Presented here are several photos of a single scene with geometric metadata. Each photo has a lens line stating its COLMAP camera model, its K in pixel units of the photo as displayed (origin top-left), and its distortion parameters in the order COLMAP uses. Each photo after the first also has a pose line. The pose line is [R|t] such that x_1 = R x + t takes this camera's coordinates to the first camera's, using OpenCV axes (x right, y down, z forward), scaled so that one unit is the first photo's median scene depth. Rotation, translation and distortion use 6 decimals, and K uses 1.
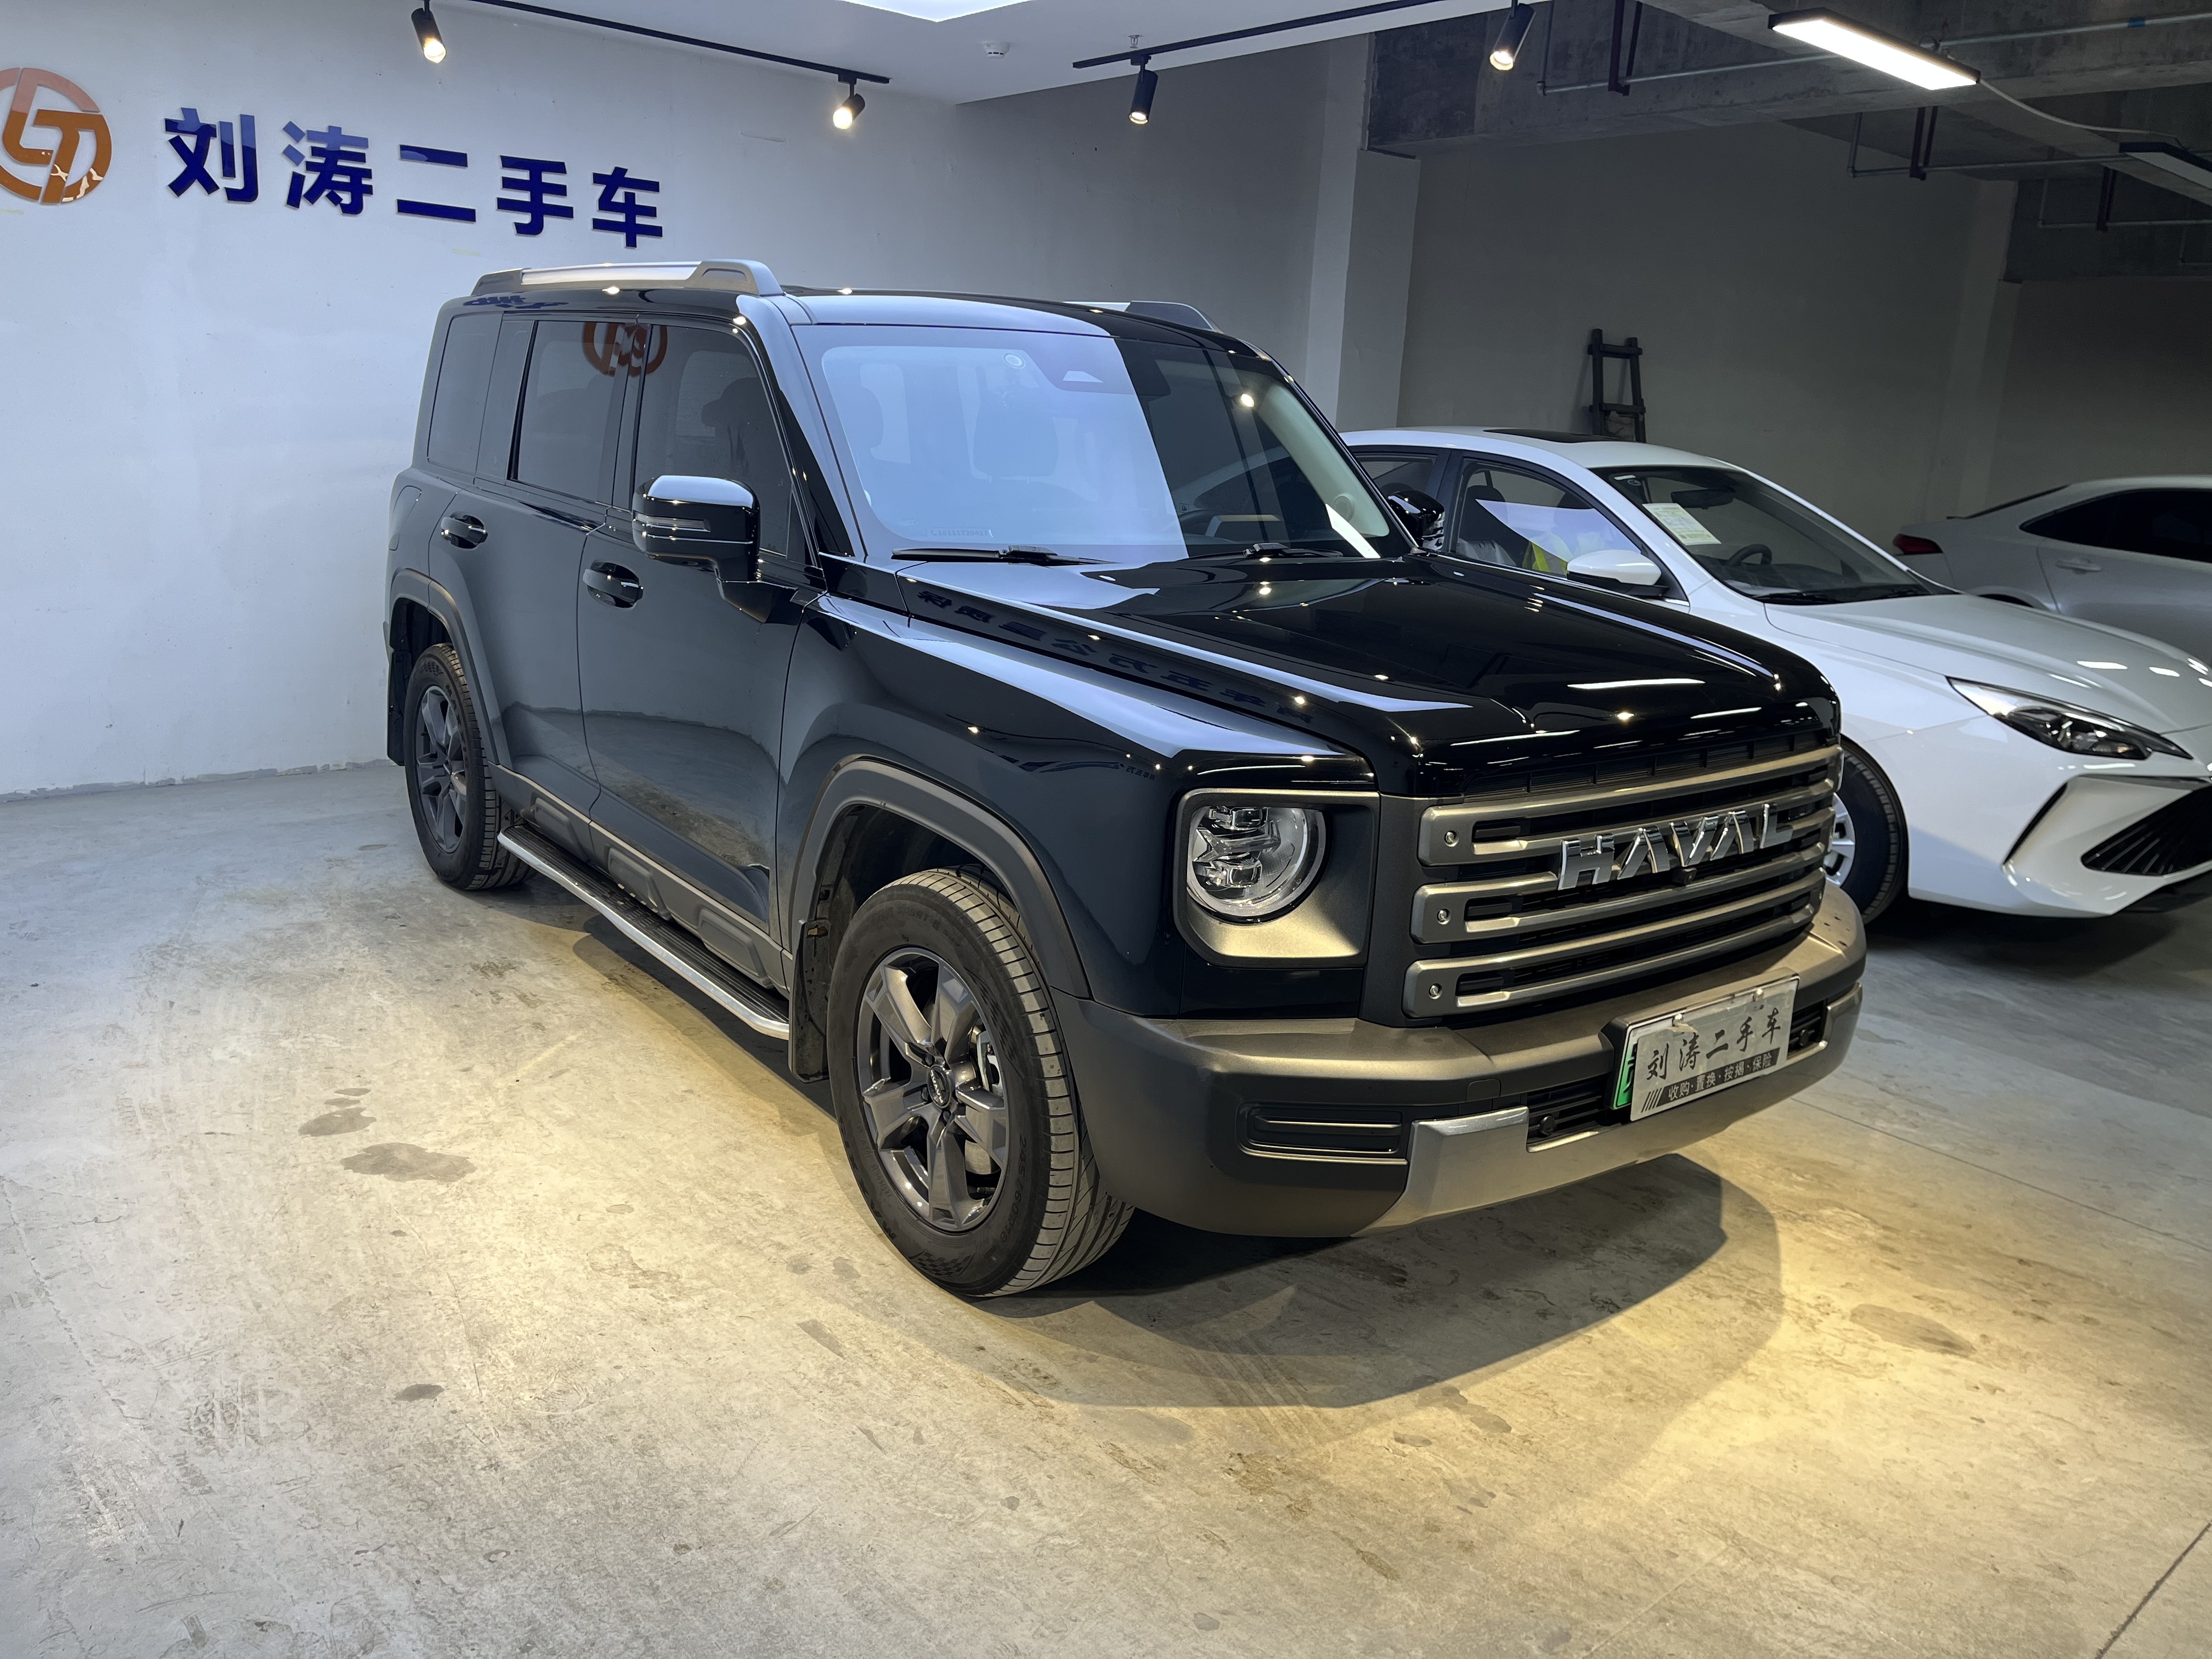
lens RADIAL K [[1683.4, 0, 1122.7], [0, 1683.4, 818.2], [0, 0, 1]] dist [0.075469, -0.097612]
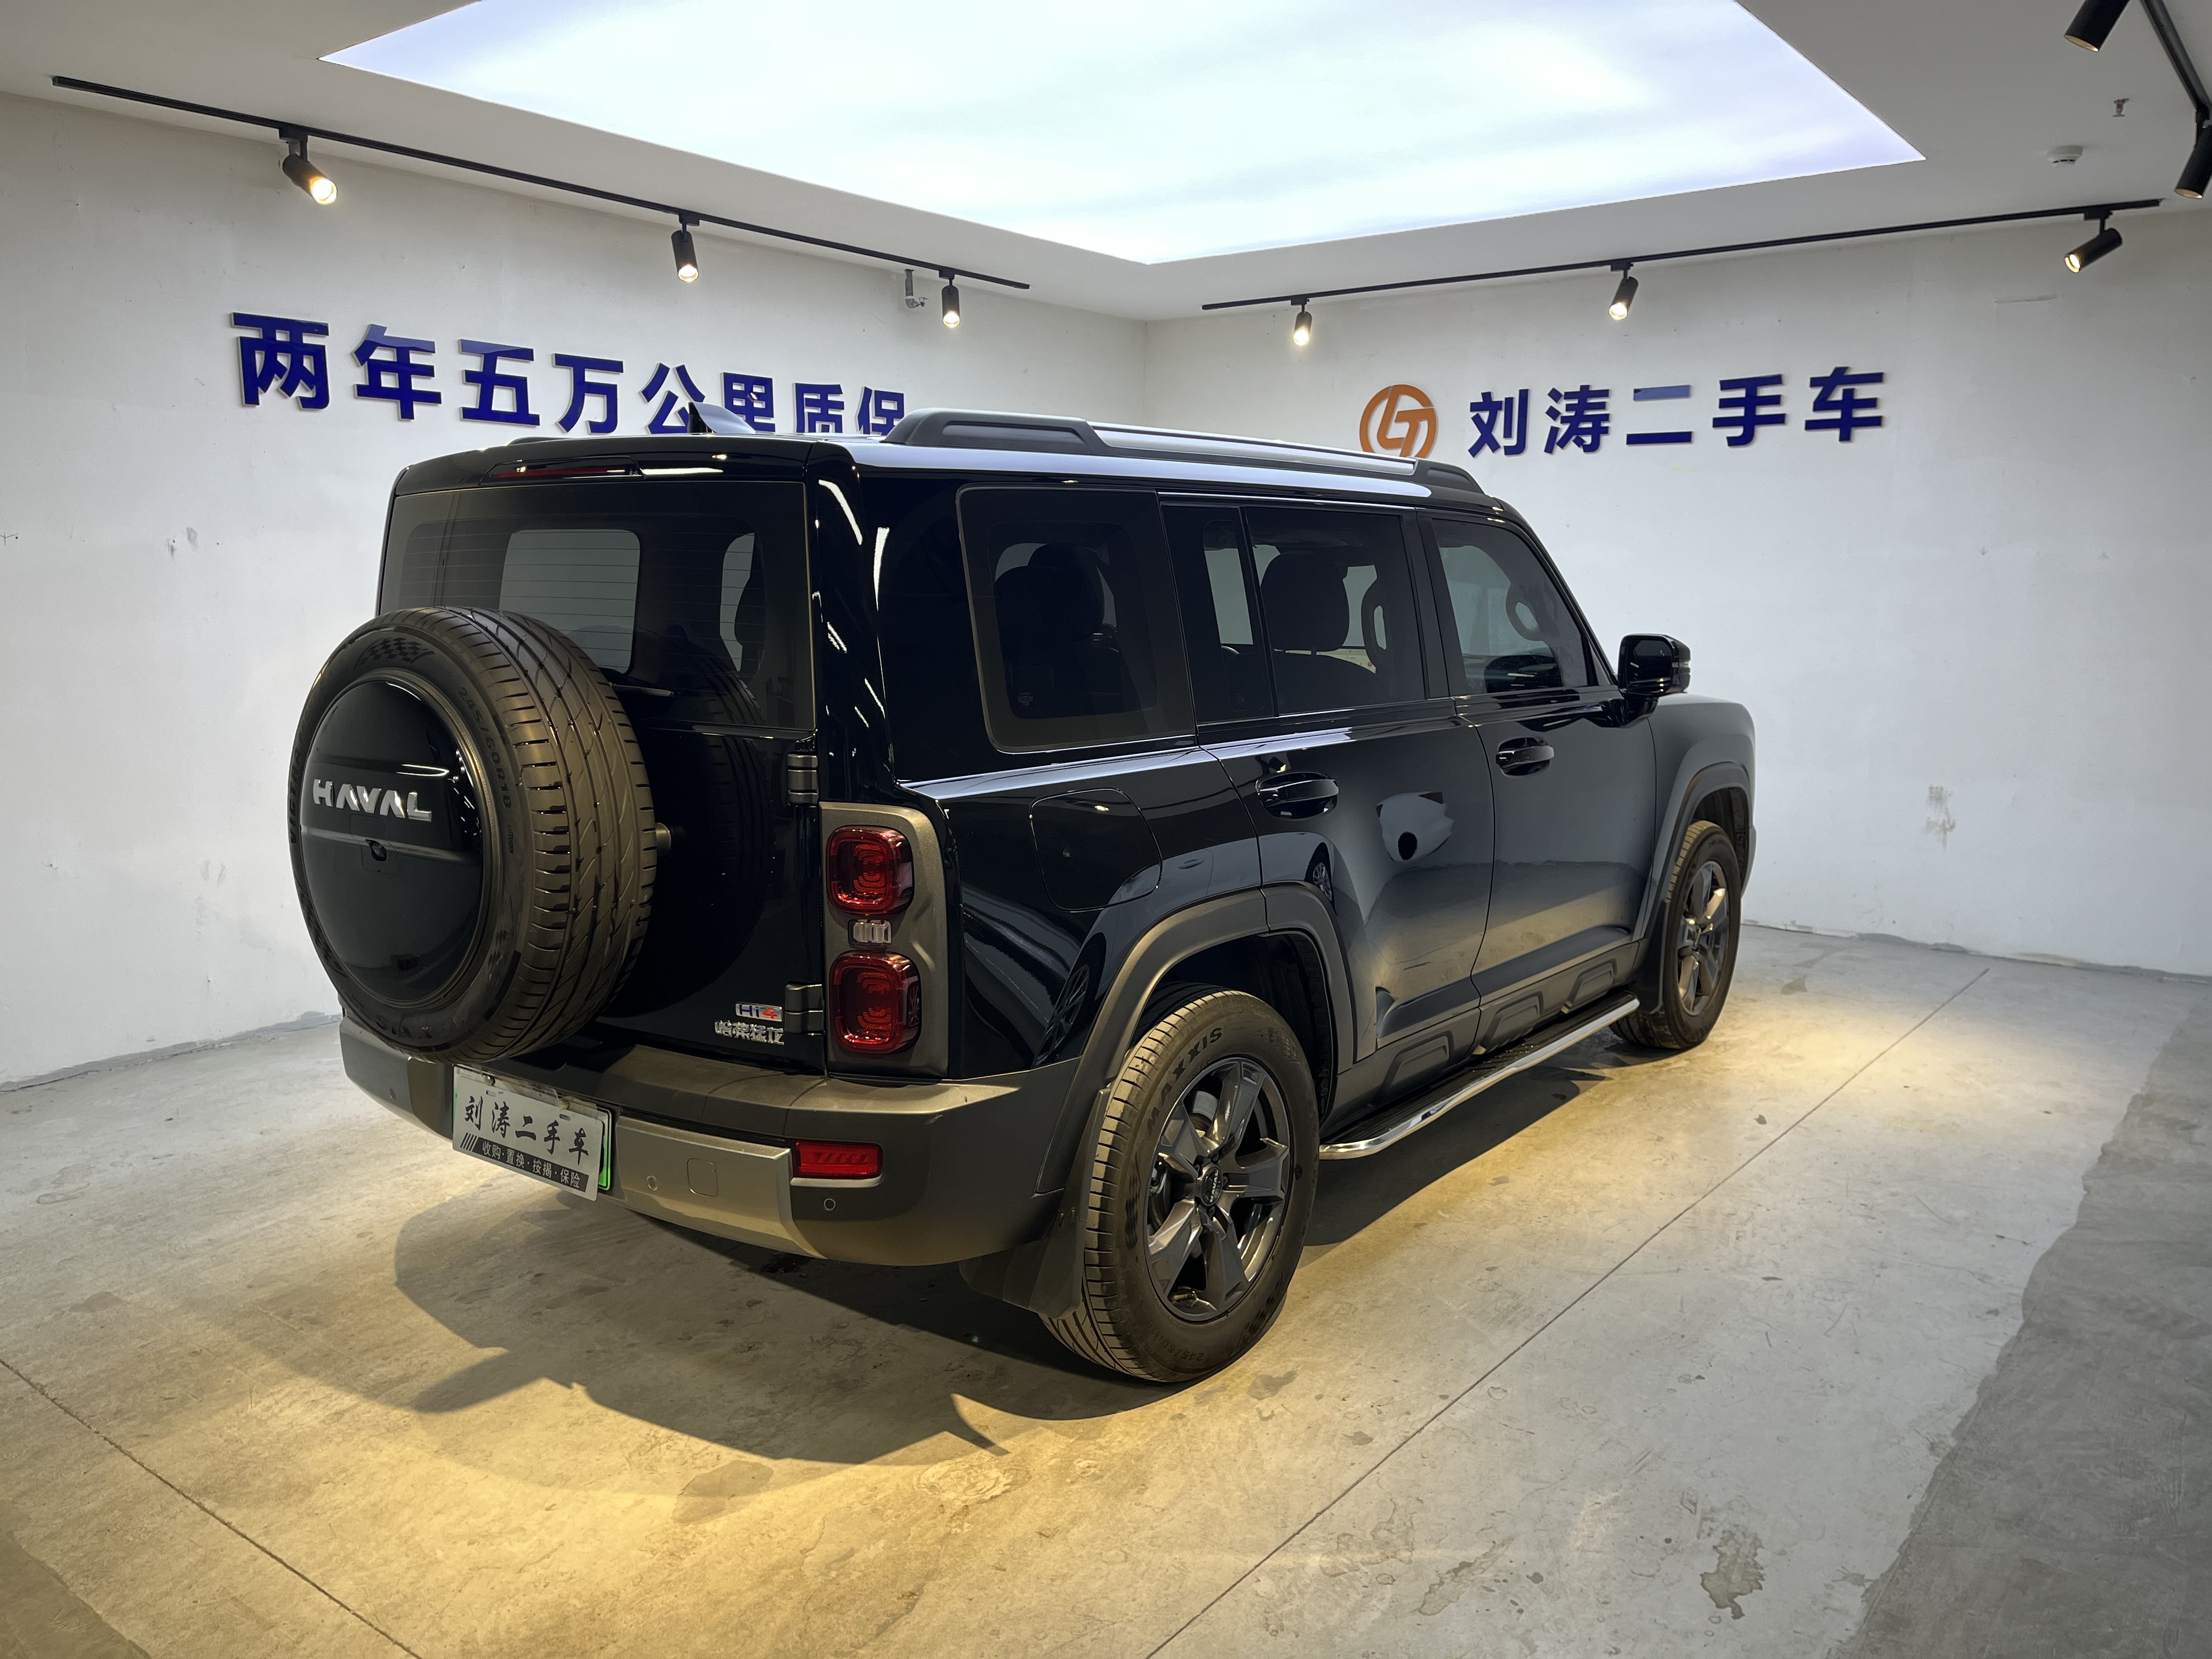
lens RADIAL K [[1683.4, 0, 1124.7], [0, 1683.4, 817.0], [0, 0, 1]] dist [0.075469, -0.097612]
pose [[0.202363, 0.092485, -0.974934, 1.173647], [-0.224653, 0.973366, 0.045706, -0.130740], [0.953195, 0.209773, 0.217750, 0.787625]]
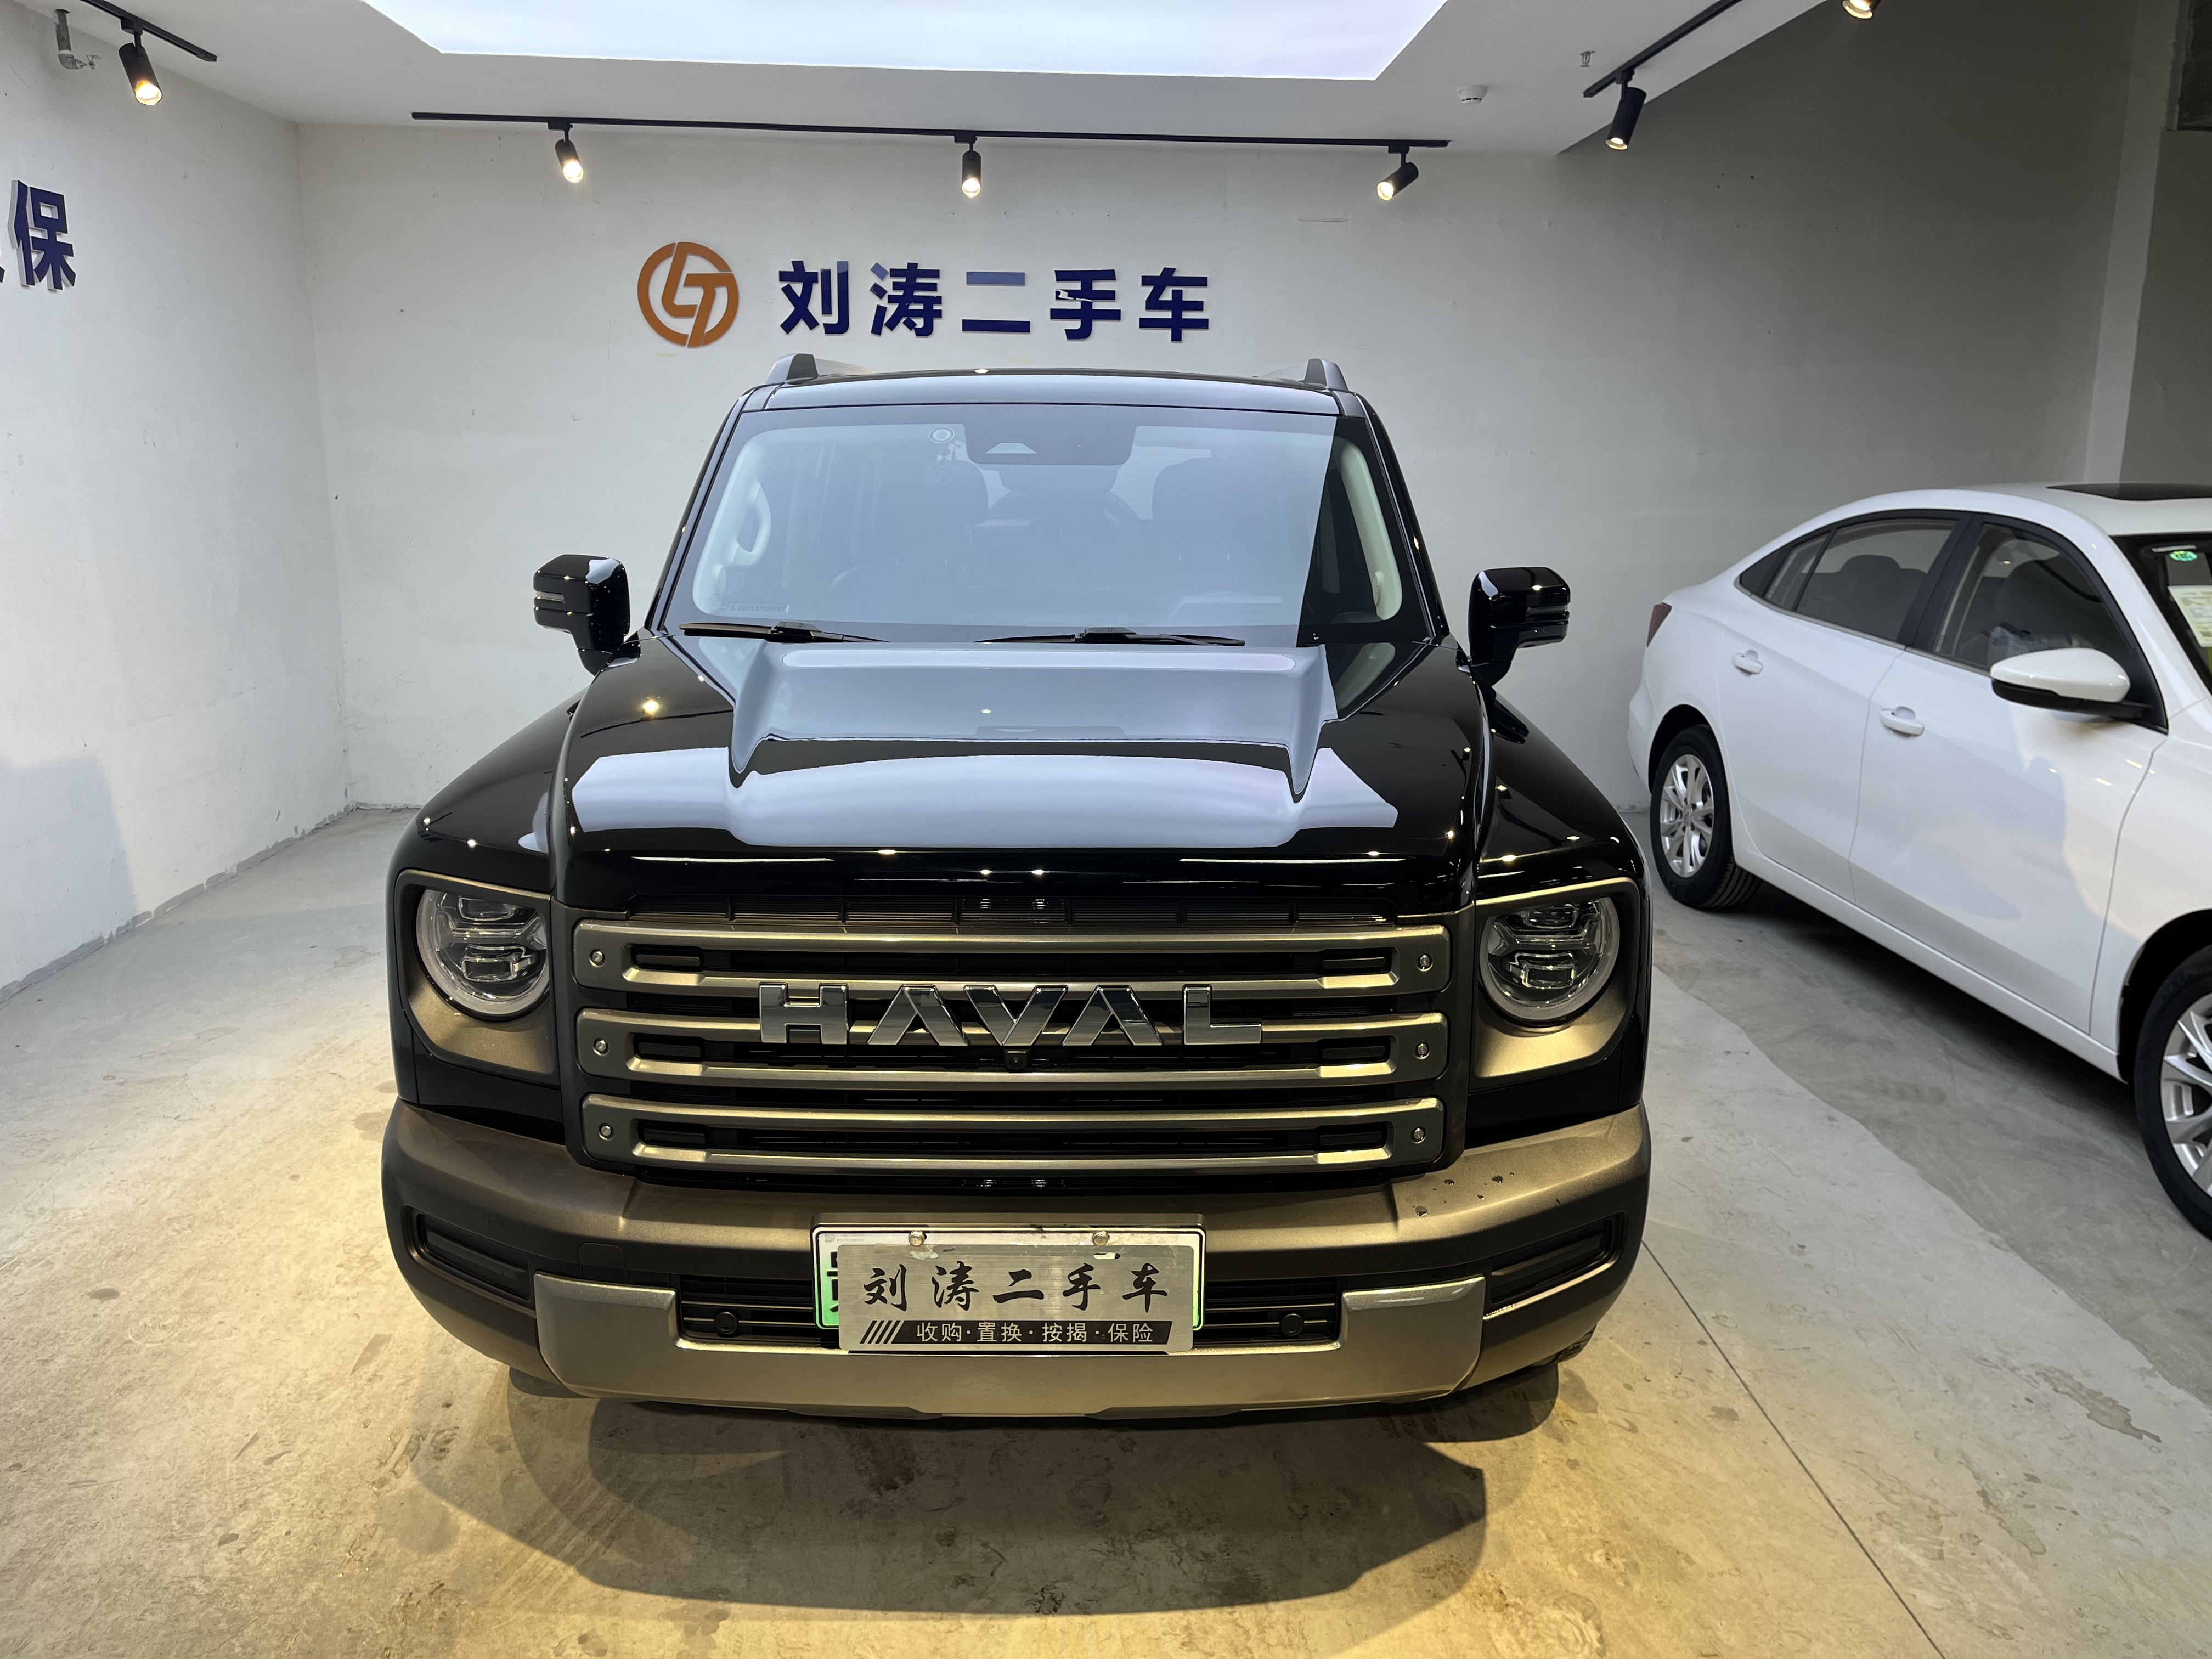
lens RADIAL K [[1683.4, 0, 1120.9], [0, 1683.4, 813.4], [0, 0, 1]] dist [0.075469, -0.097612]
pose [[0.790507, 0.086425, -0.606325, 0.643620], [-0.116062, 0.993194, -0.009748, -0.058886], [0.601355, 0.078077, 0.795158, 0.316779]]
